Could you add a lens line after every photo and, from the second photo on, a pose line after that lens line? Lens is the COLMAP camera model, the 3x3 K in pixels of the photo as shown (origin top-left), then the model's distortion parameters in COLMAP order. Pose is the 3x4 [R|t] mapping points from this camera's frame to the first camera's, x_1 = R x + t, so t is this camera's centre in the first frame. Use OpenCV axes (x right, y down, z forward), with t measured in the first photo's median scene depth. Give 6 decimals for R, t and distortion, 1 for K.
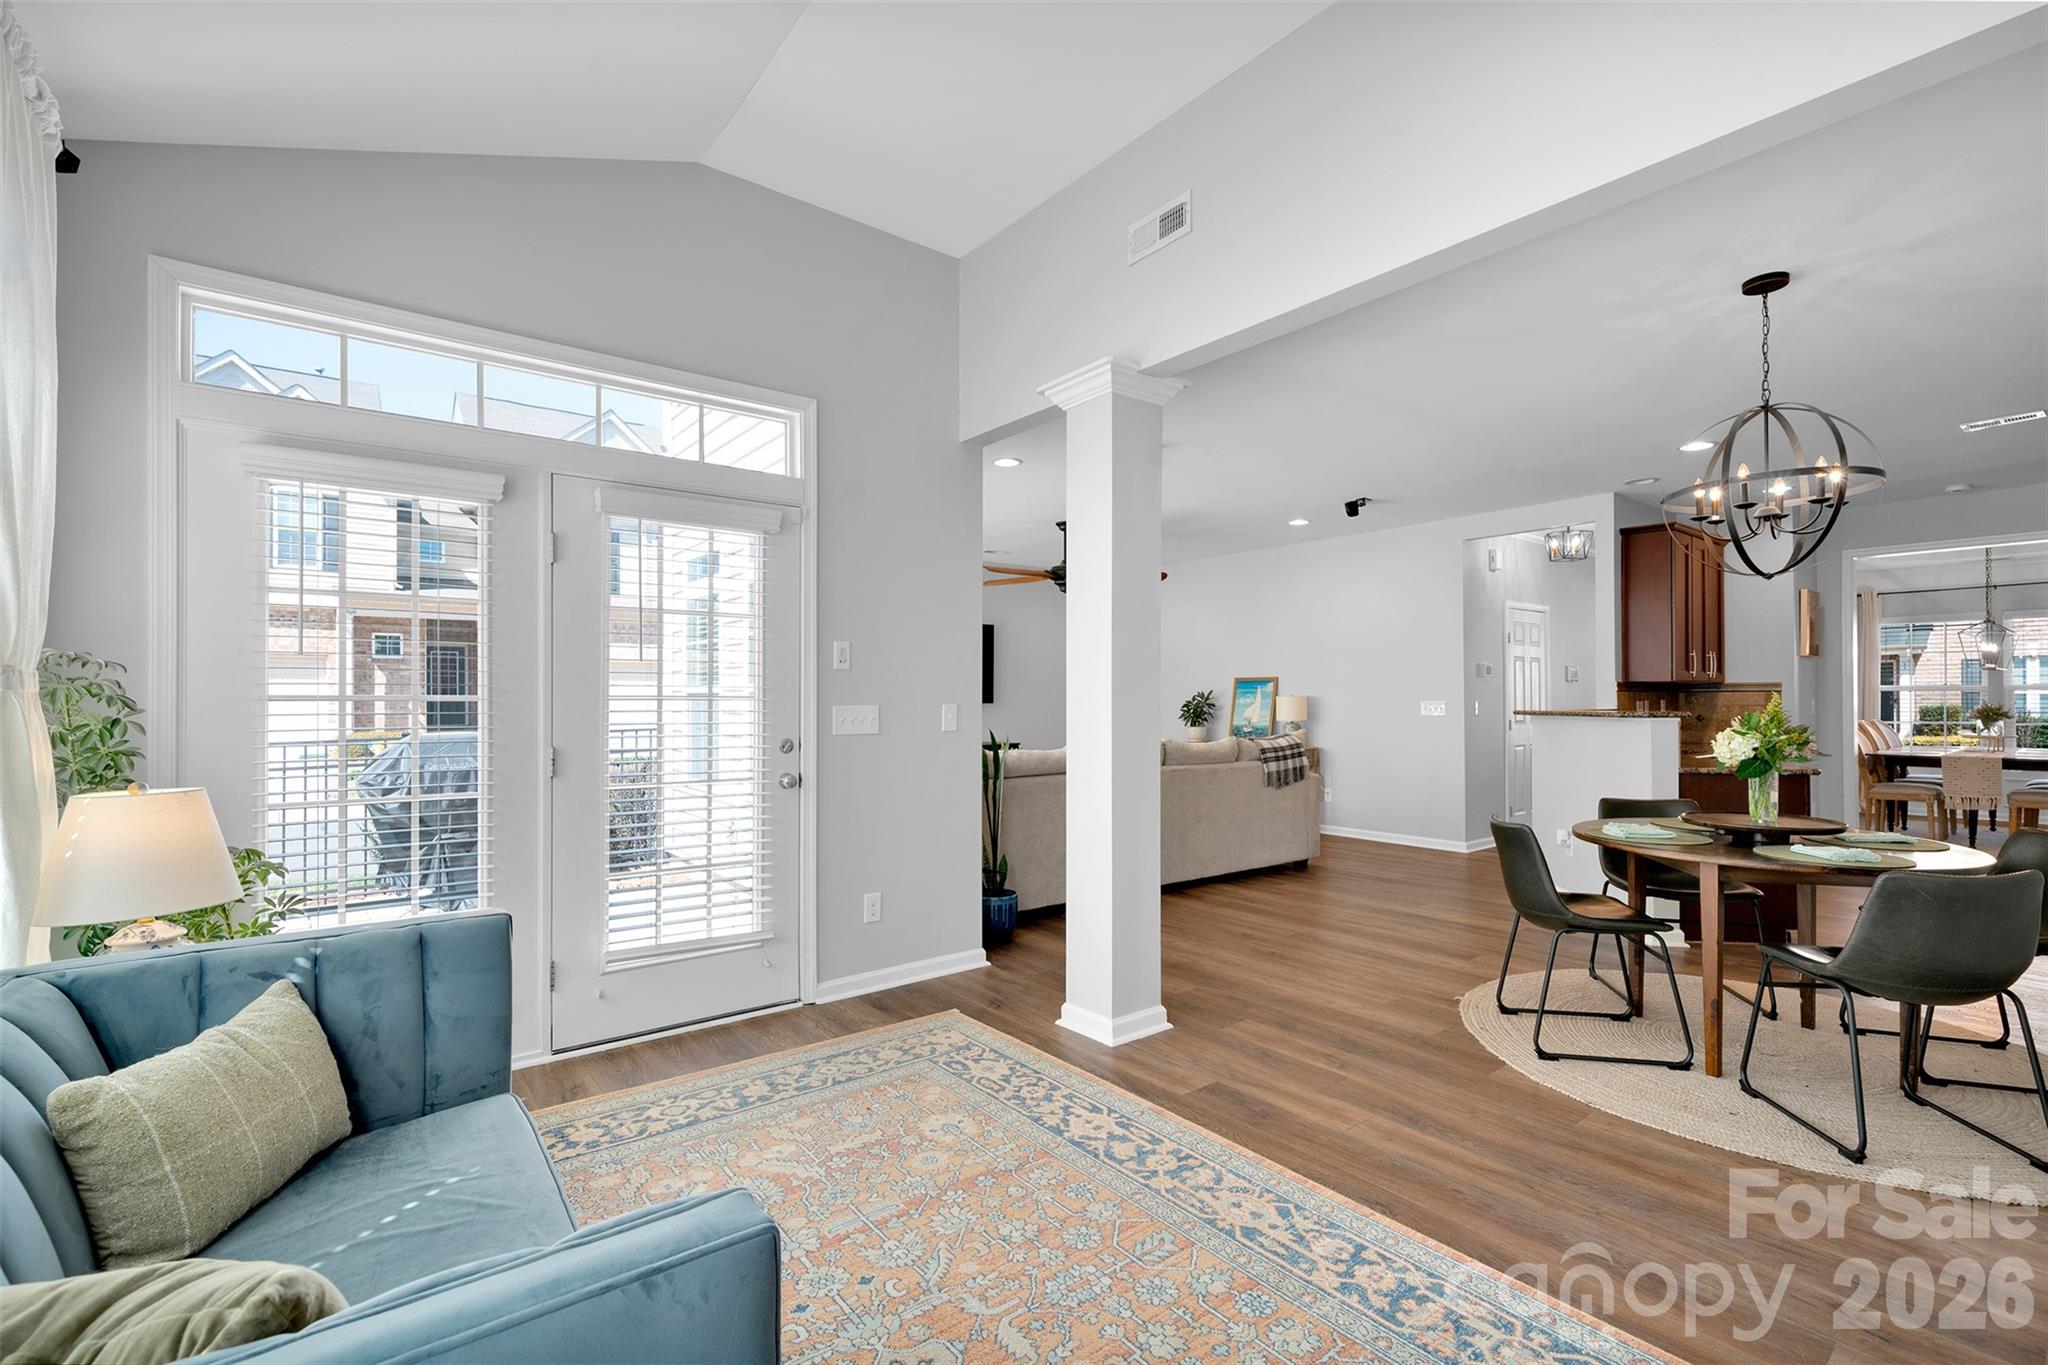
lens RADIAL K [[900.5, 0, 1009.0], [0, 900.5, 688.6], [0, 0, 1]] dist [0.006024, 0.001820]
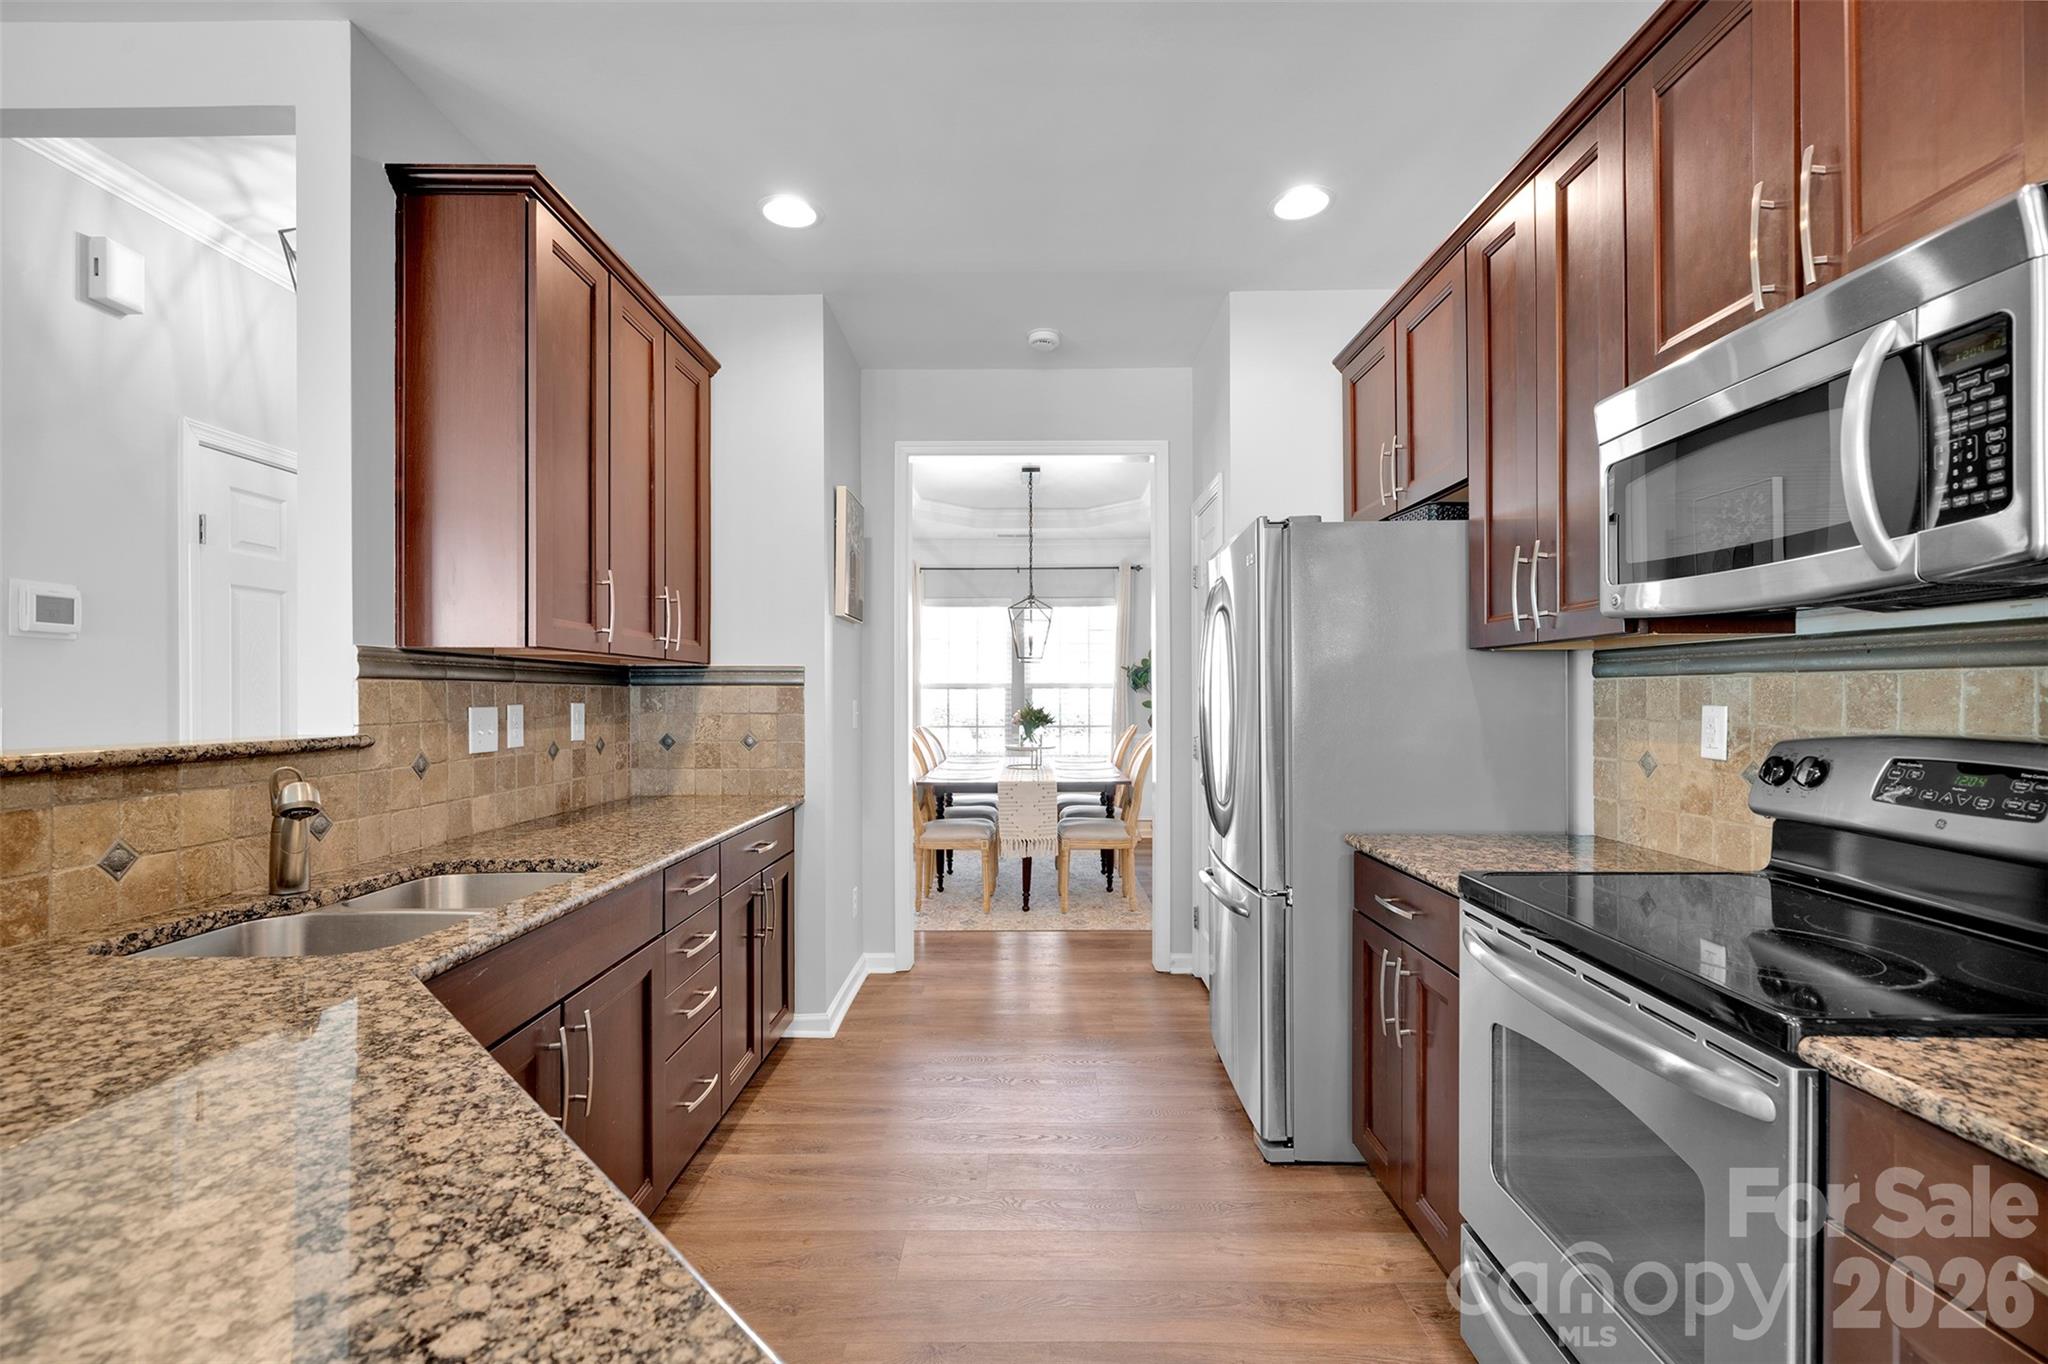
lens RADIAL K [[900.5, 0, 1038.5], [0, 900.5, 691.8], [0, 0, 1]] dist [0.006024, 0.001820]
pose [[0.615339, 0.005309, 0.788245, 0.557821], [-0.009663, 0.999953, 0.000808, 0.005344], [-0.788204, -0.008114, 0.615361, 0.610830]]
